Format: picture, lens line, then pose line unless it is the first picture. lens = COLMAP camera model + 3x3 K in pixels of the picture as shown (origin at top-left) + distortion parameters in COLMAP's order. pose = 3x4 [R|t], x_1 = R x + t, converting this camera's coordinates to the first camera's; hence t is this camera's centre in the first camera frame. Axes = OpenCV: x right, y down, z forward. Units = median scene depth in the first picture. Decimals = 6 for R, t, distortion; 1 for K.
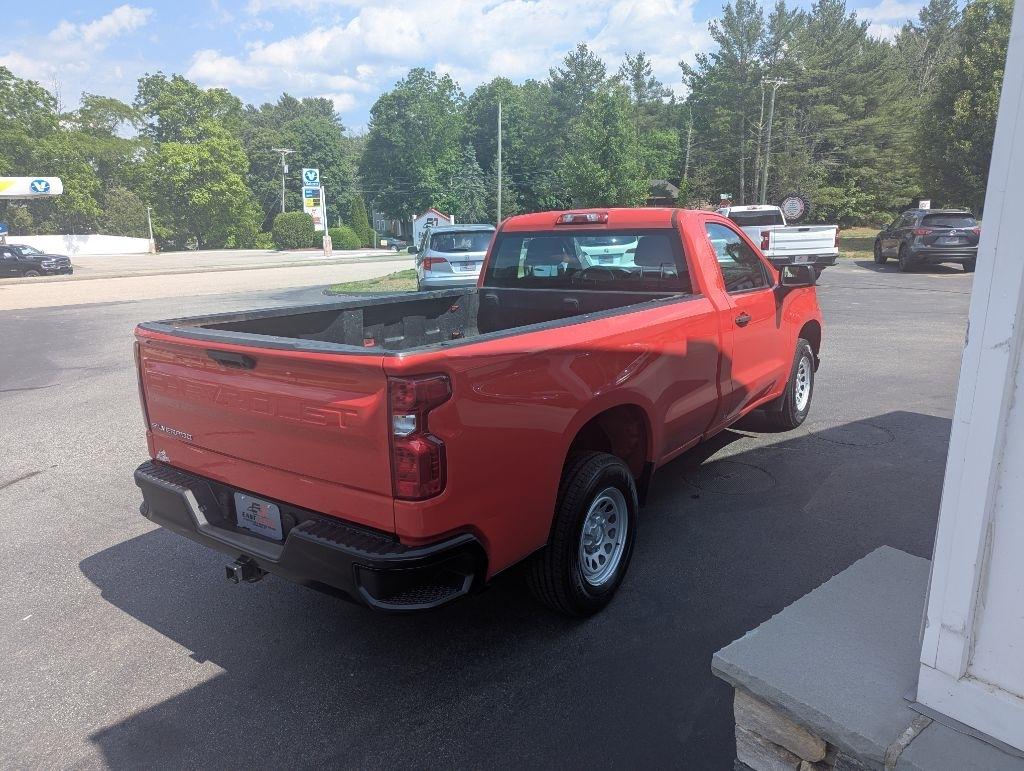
lens RADIAL K [[717.6, 0, 507.5], [0, 717.6, 384.7], [0, 0, 1]] dist [0.057861, -0.048685]
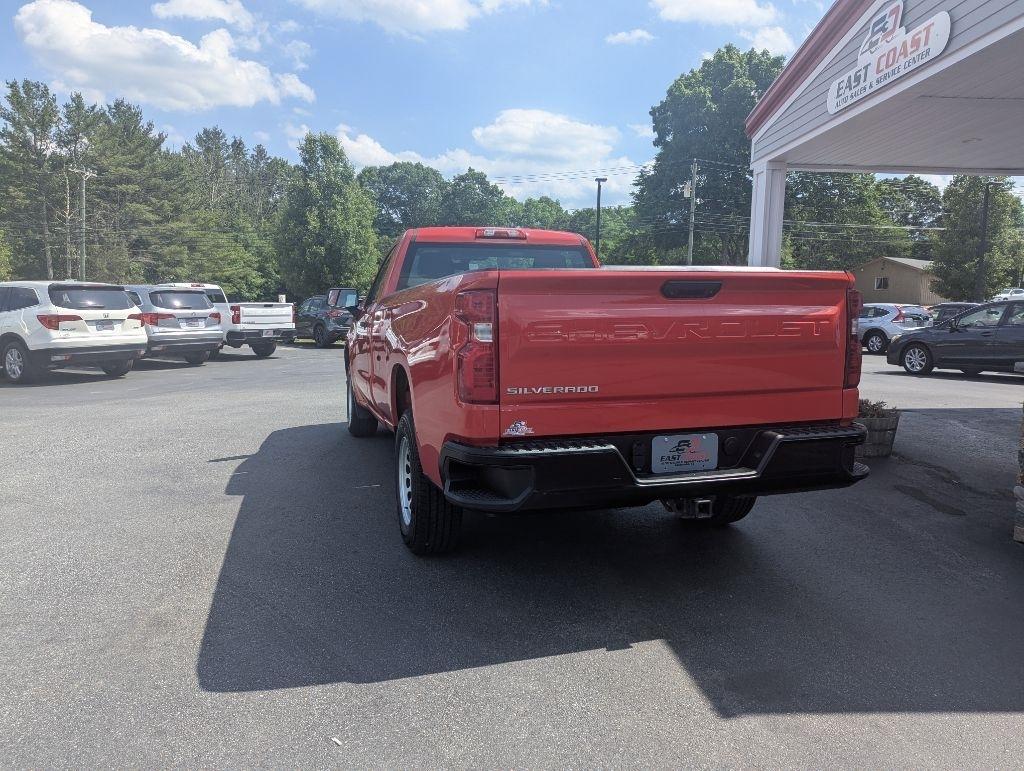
lens RADIAL K [[717.6, 0, 512.4], [0, 717.6, 366.1], [0, 0, 1]] dist [0.057861, -0.048685]
pose [[0.601531, -0.036421, 0.798019, -0.060354], [0.166092, 0.982832, -0.080341, 0.004964], [-0.781392, 0.180872, 0.597253, 0.027056]]
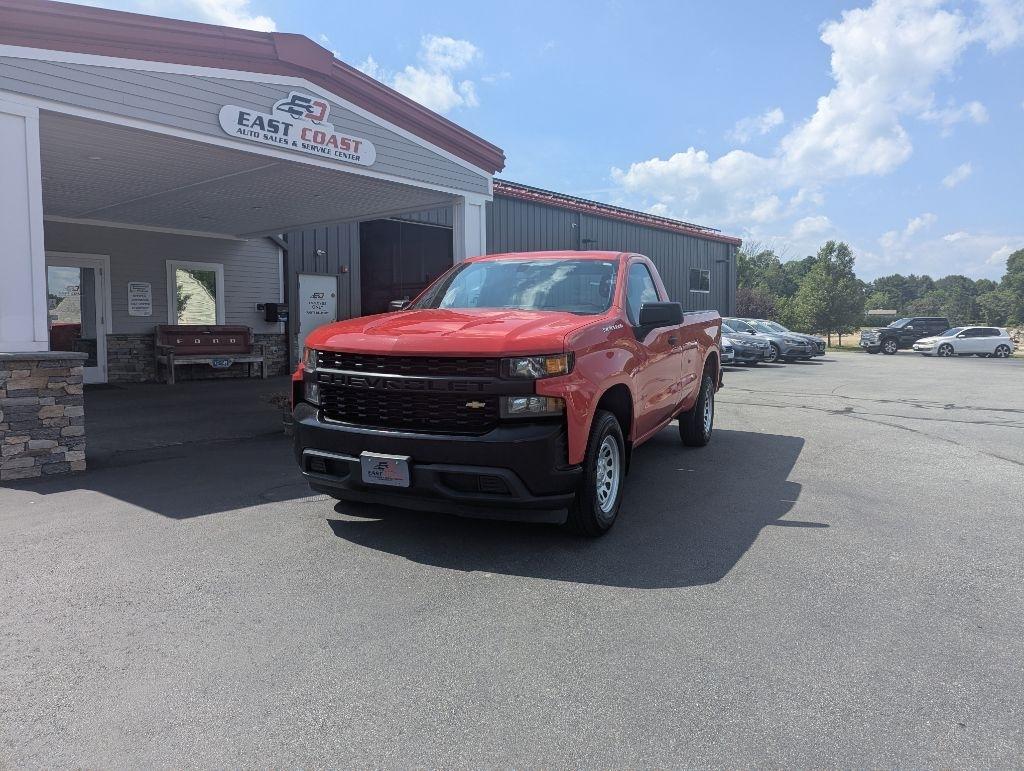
lens RADIAL K [[717.6, 0, 528.8], [0, 717.6, 374.6], [0, 0, 1]] dist [0.057861, -0.048685]
pose [[-0.976046, 0.036877, -0.214414, 0.037504], [-0.031708, 0.950896, 0.307883, -0.033996], [0.215239, 0.307306, -0.926949, 0.176219]]
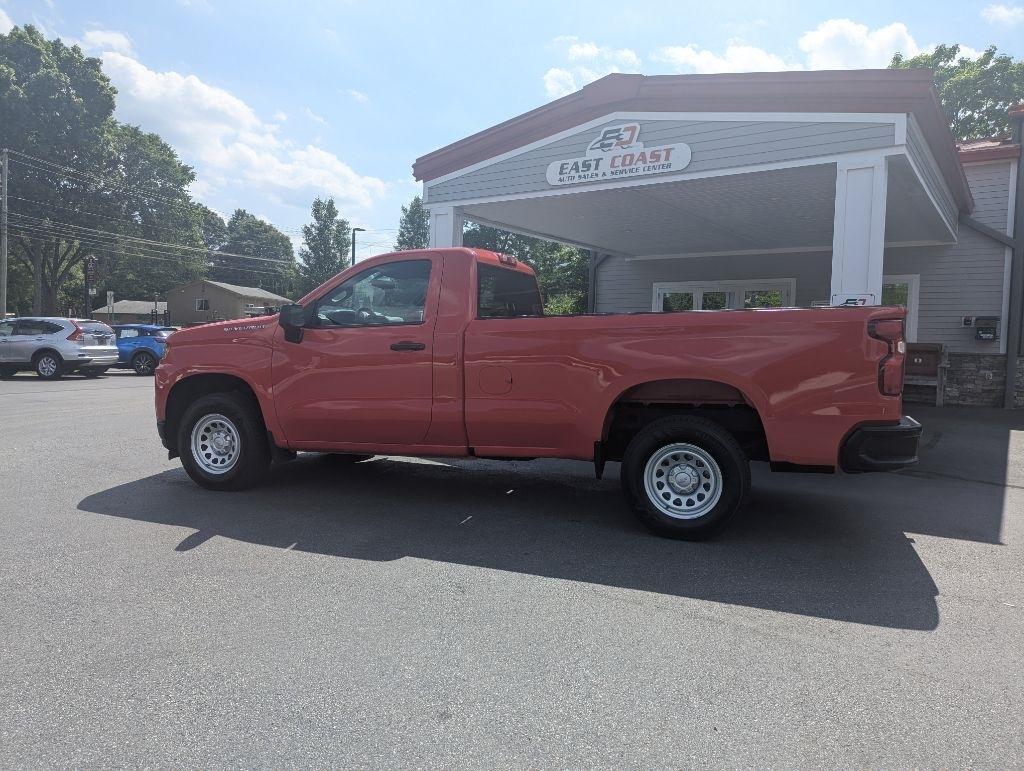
lens RADIAL K [[717.6, 0, 503.9], [0, 717.6, 374.2], [0, 0, 1]] dist [0.057861, -0.048685]
pose [[-0.278643, -0.032365, 0.959849, -0.079548], [0.219611, 0.970804, 0.096487, -0.012519], [-0.934949, 0.237679, -0.263400, 0.104342]]
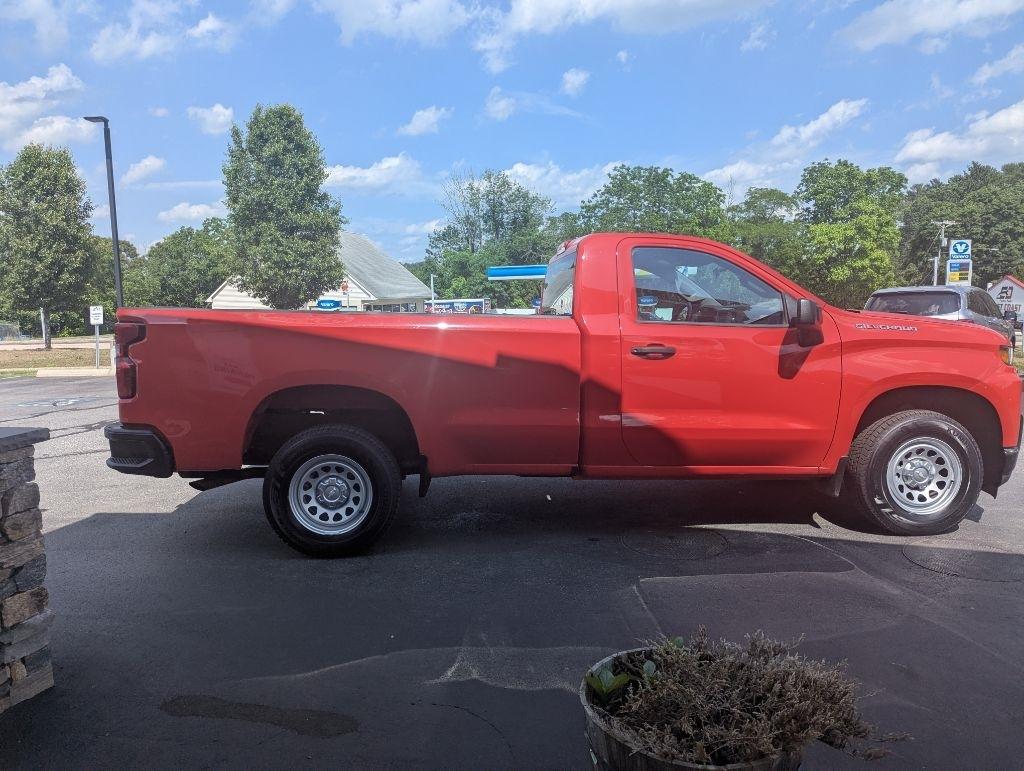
lens RADIAL K [[717.6, 0, 505.2], [0, 717.6, 383.9], [0, 0, 1]] dist [0.057861, -0.048685]
pose [[0.645117, 0.103377, -0.757058, 0.065729], [-0.183882, 0.982691, -0.022506, 0.000146], [0.741627, 0.153728, 0.652960, 0.021825]]
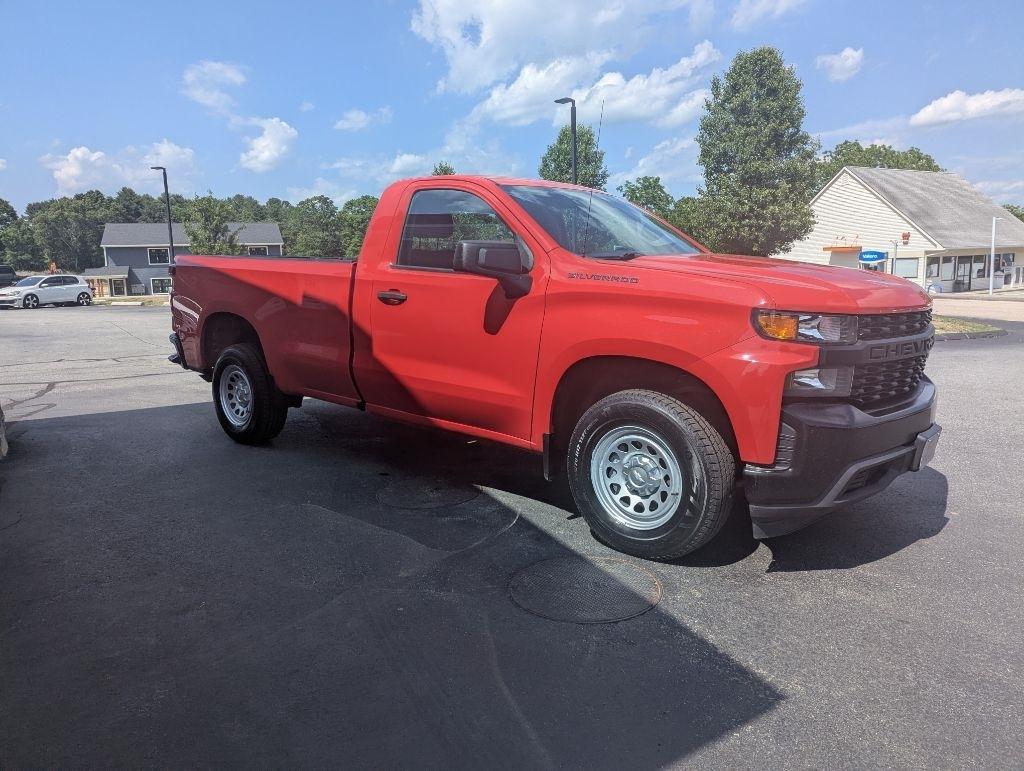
lens RADIAL K [[717.6, 0, 513.2], [0, 717.6, 370.3], [0, 0, 1]] dist [0.057861, -0.048685]
pose [[-0.082496, 0.172350, -0.981575, 0.089612], [-0.219487, 0.957606, 0.186589, -0.015130], [0.972121, 0.230836, -0.041170, 0.089901]]
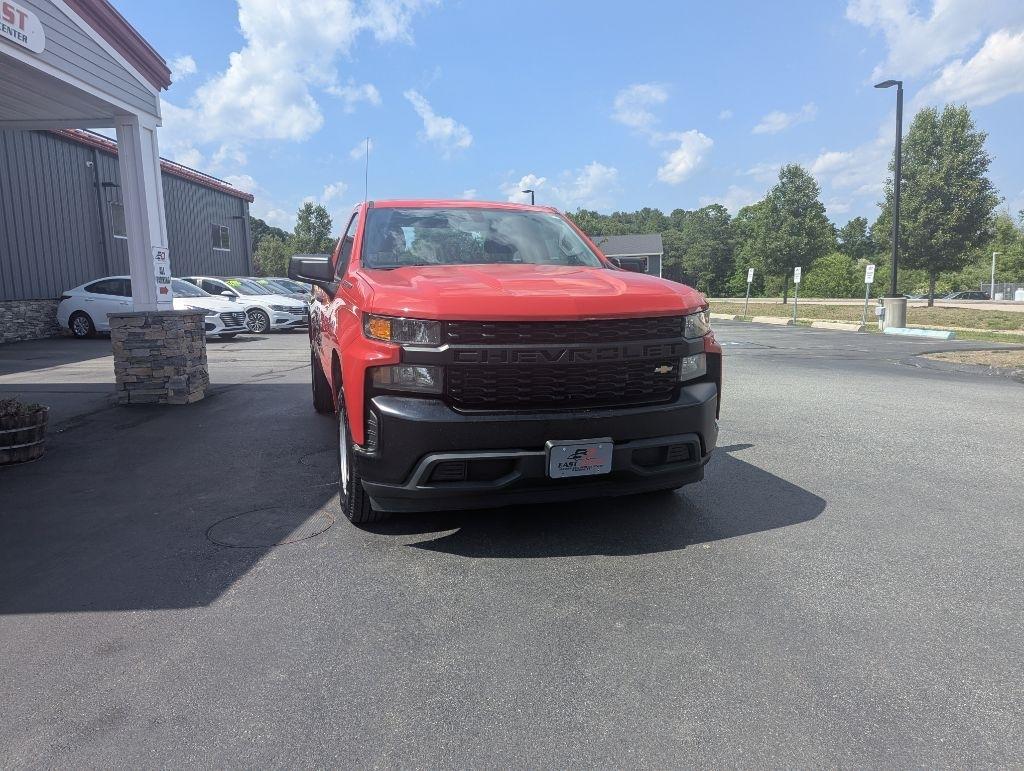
lens RADIAL K [[717.6, 0, 507.2], [0, 717.6, 373.8], [0, 0, 1]] dist [0.057861, -0.048685]
pose [[-0.593328, 0.140194, -0.792659, 0.079694], [-0.160157, 0.944470, 0.286926, -0.026316], [0.788868, 0.297191, -0.537927, 0.140130]]
